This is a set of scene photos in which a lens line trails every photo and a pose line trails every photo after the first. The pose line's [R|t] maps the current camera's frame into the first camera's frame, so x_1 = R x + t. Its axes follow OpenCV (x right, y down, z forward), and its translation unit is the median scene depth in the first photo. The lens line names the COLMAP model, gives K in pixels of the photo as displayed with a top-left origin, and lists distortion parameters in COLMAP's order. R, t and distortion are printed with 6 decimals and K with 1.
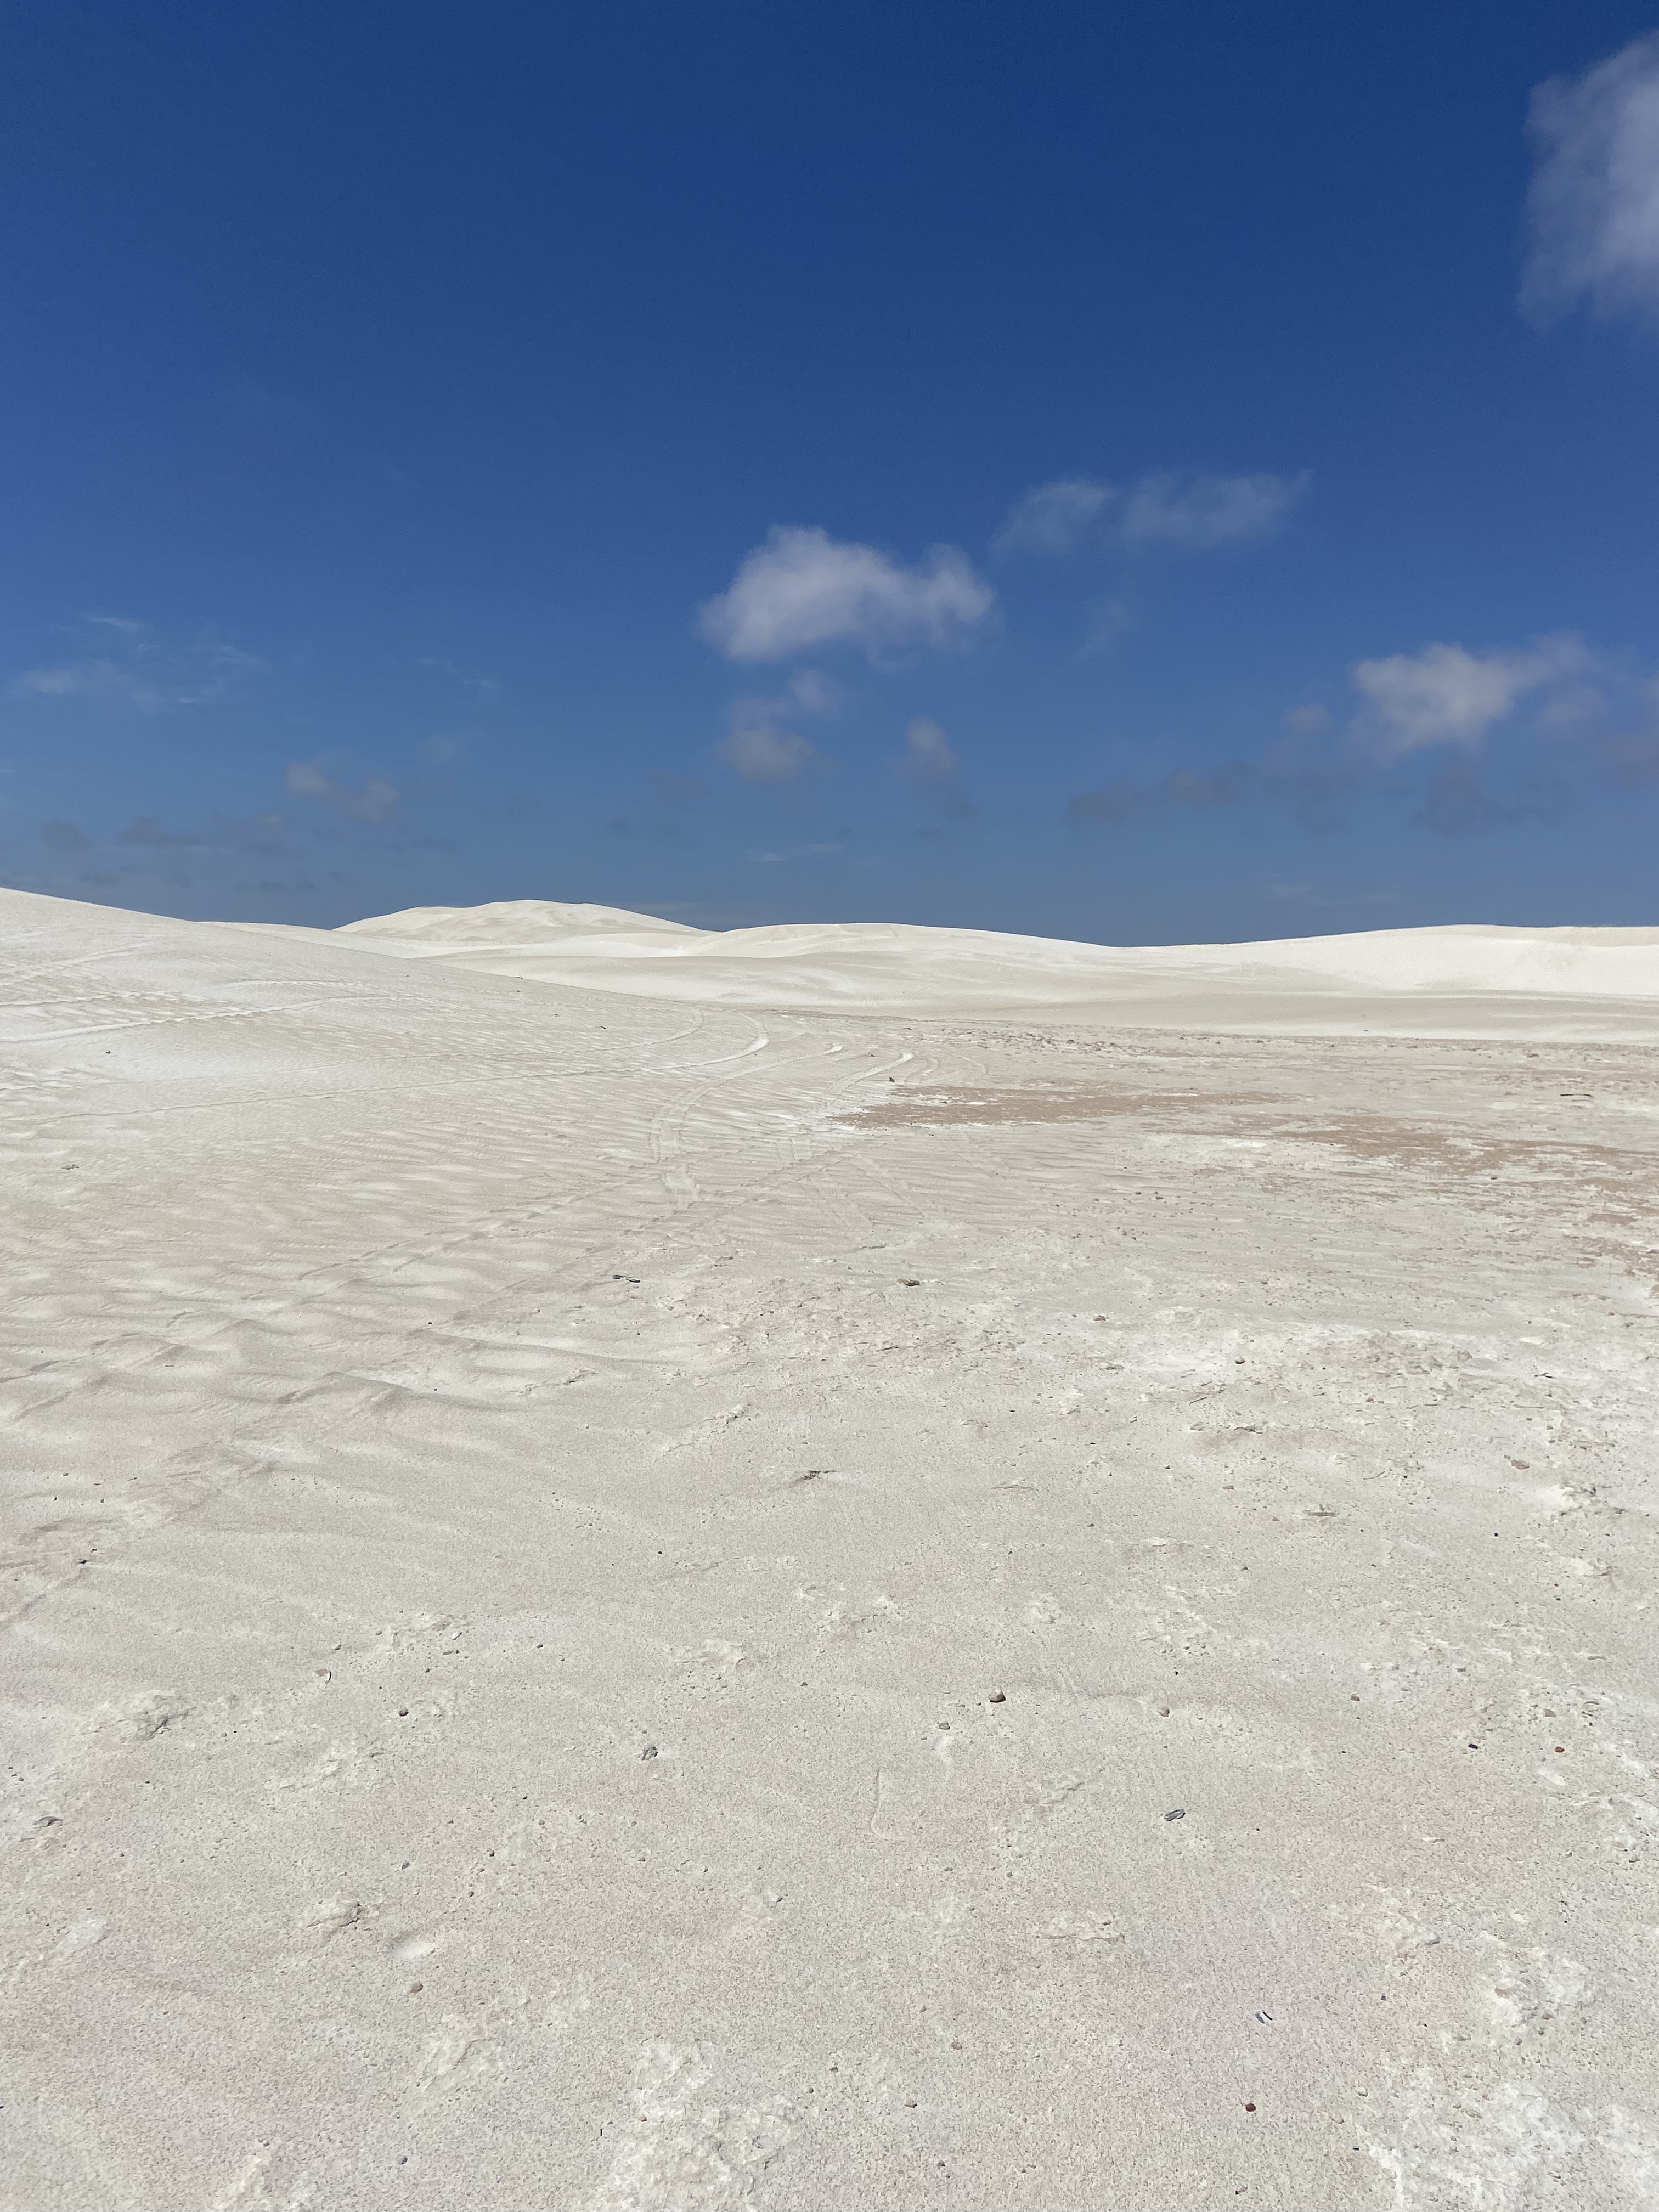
lens RADIAL K [[1663.6, 0, 850.6], [0, 1663.6, 1097.4], [0, 0, 1]] dist [0.122347, -0.148392]
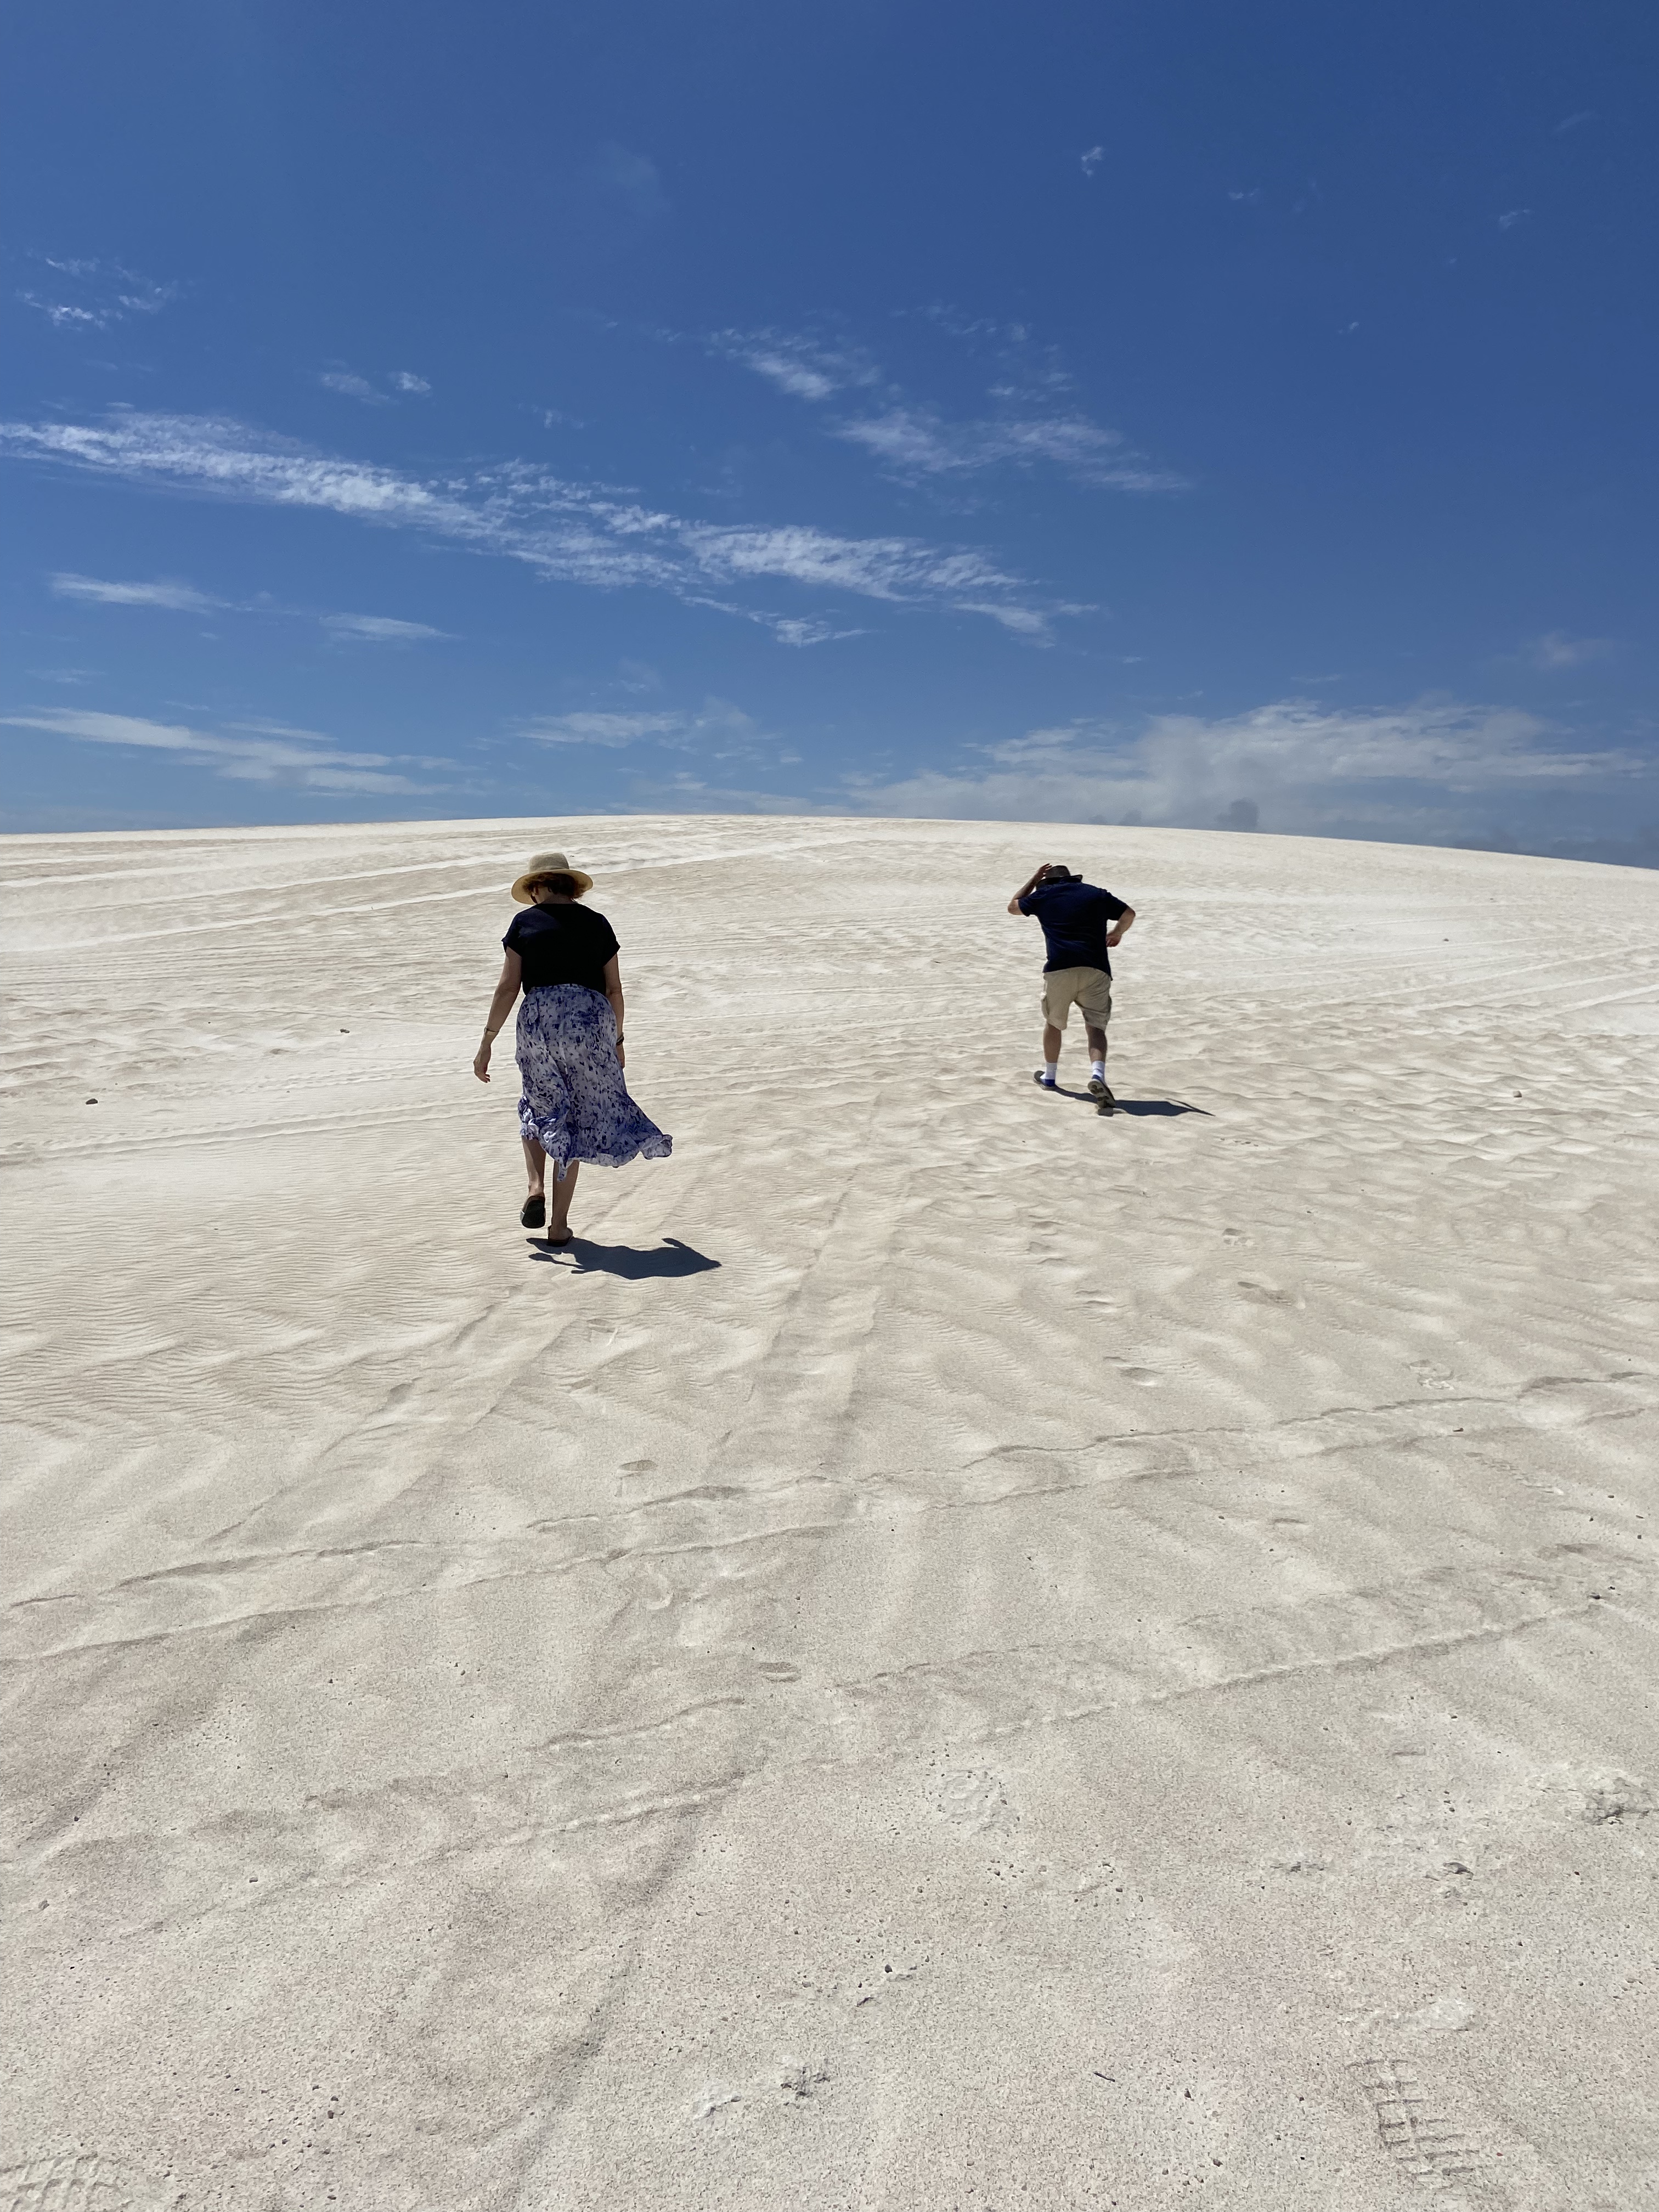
lens RADIAL K [[1663.6, 0, 840.3], [0, 1663.6, 1075.6], [0, 0, 1]] dist [0.122347, -0.148392]
pose [[0.584727, 0.070640, -0.808149, 0.023412], [-0.078513, 0.996453, 0.030292, -0.002872], [0.807422, 0.045737, 0.588199, 0.075524]]
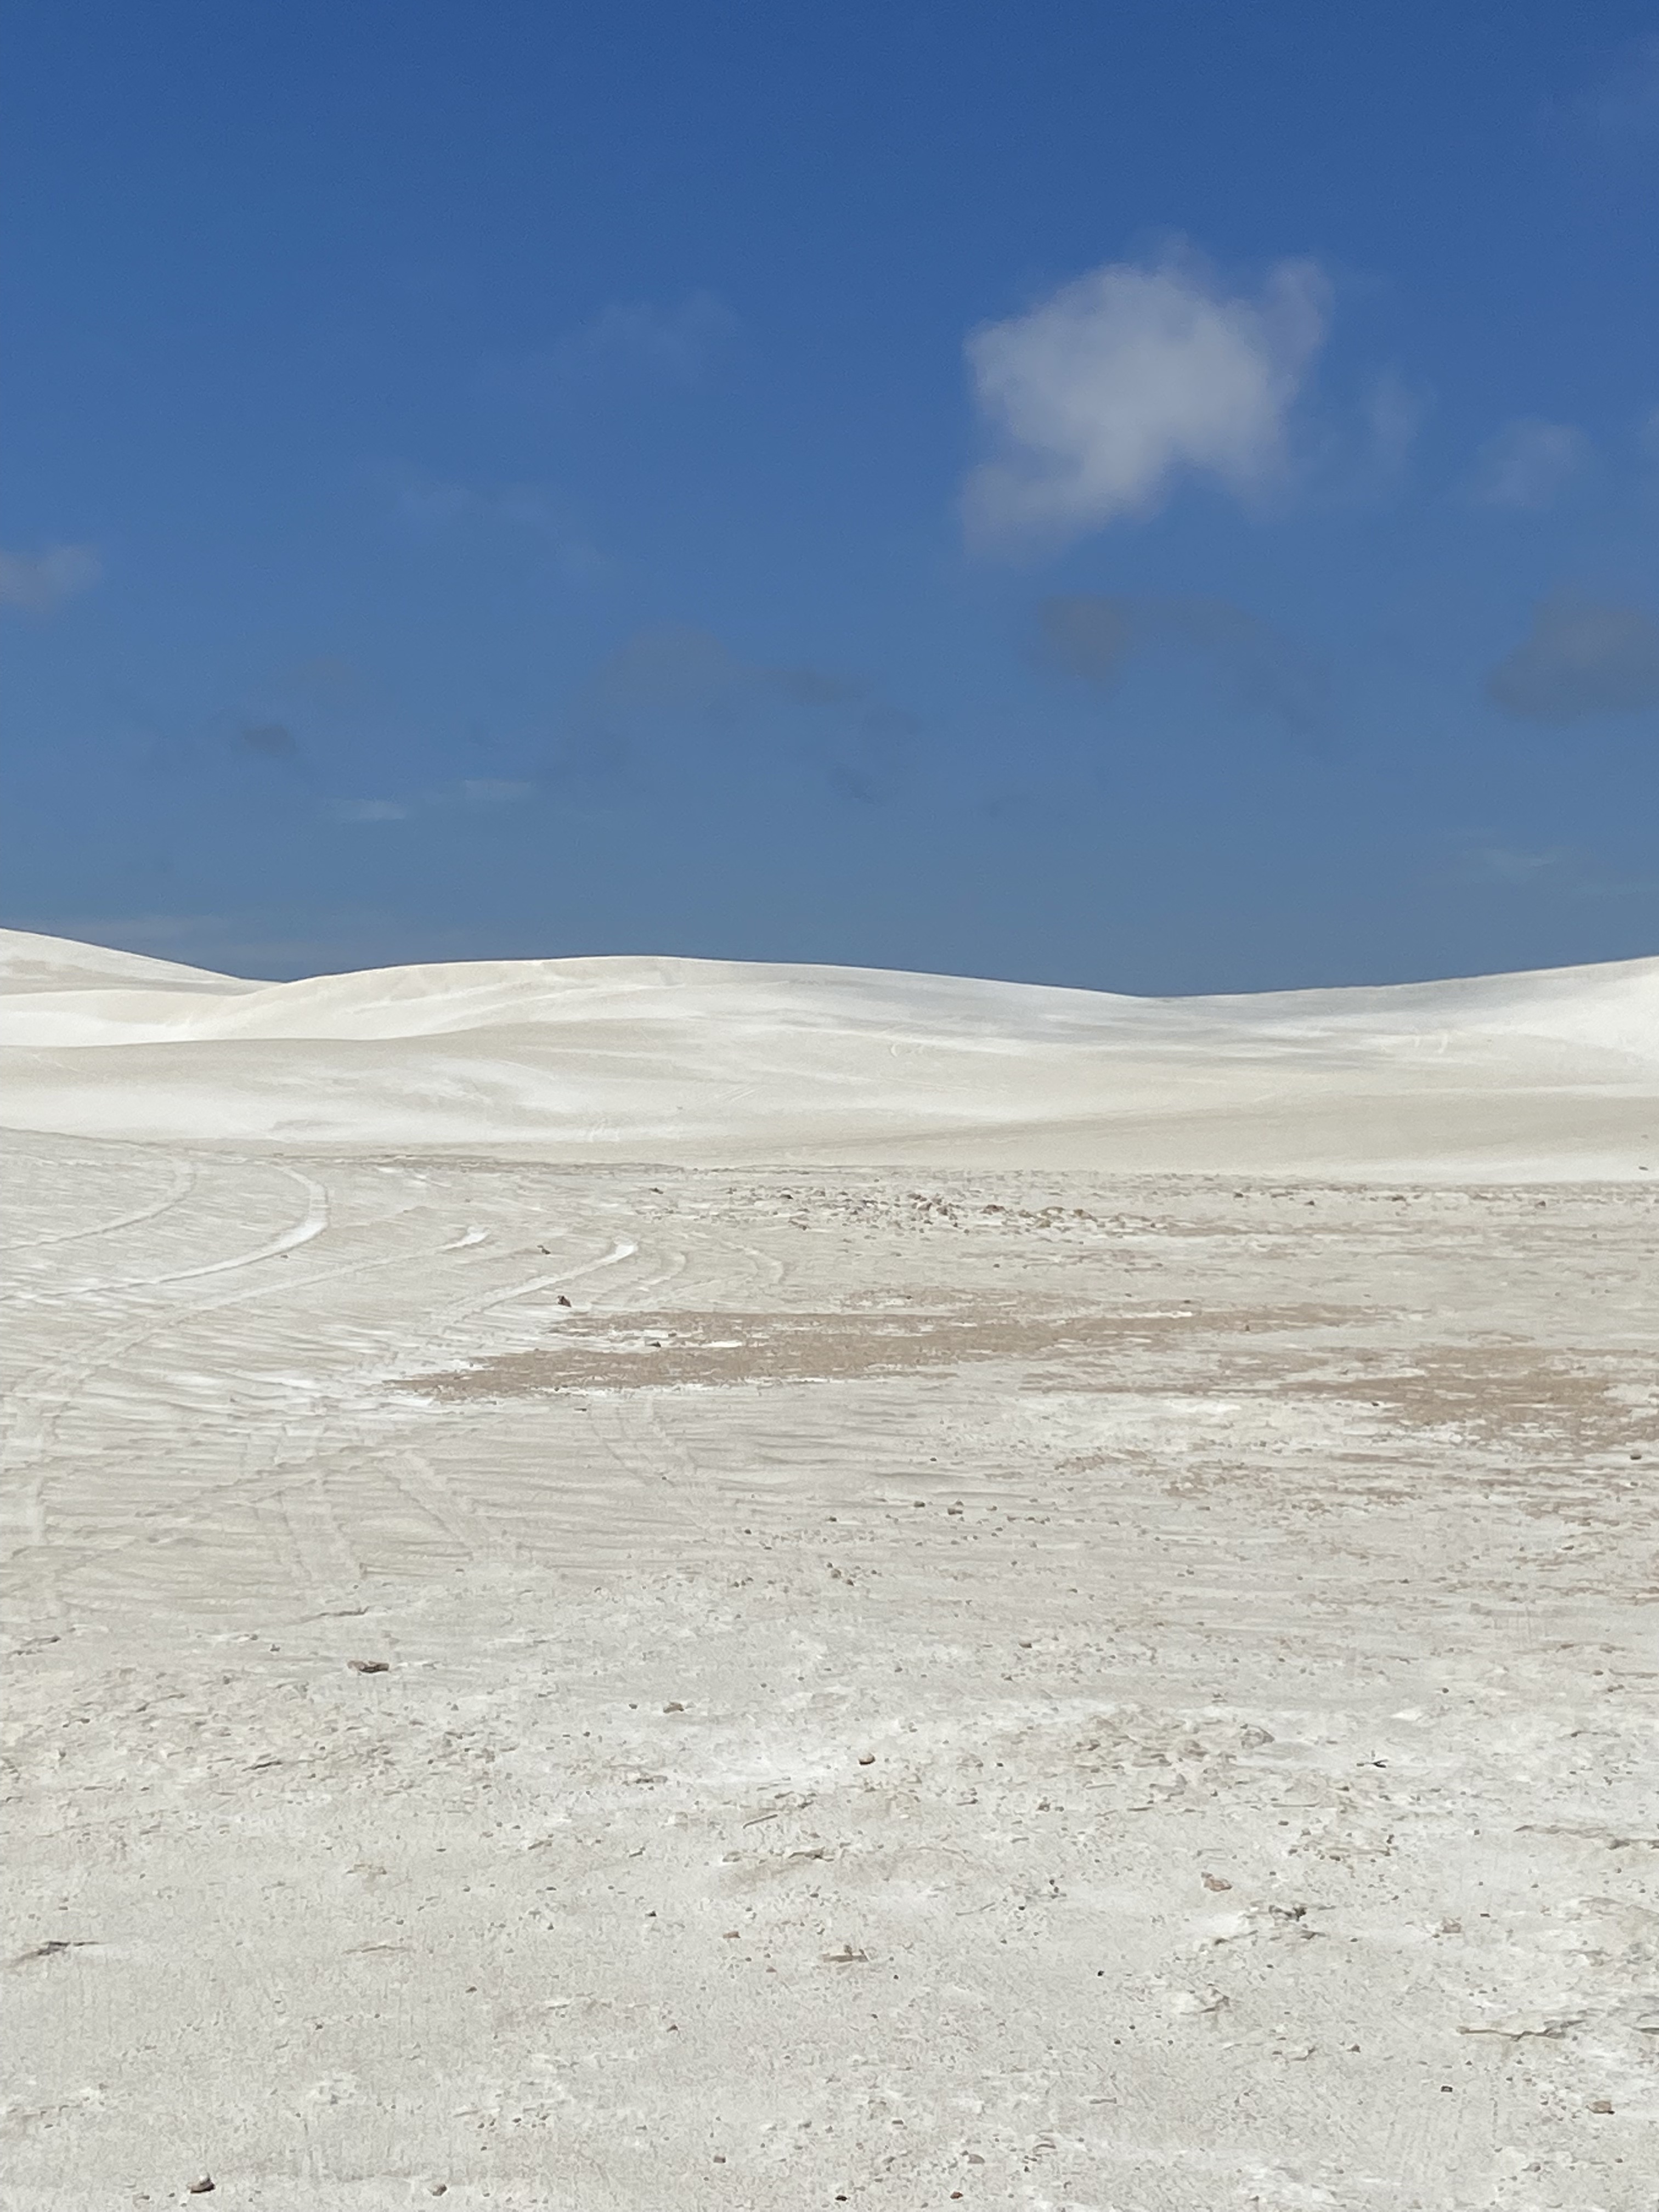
lens RADIAL K [[3726.7, 0, 836.9], [0, 3726.7, 1105.1], [0, 0, 1]] dist [0.089466, 0.000000]
pose [[0.997386, -0.025819, 0.067491, 0.141416], [0.030028, 0.997617, -0.062111, 0.009294], [-0.065726, 0.063975, 0.995785, -0.324315]]
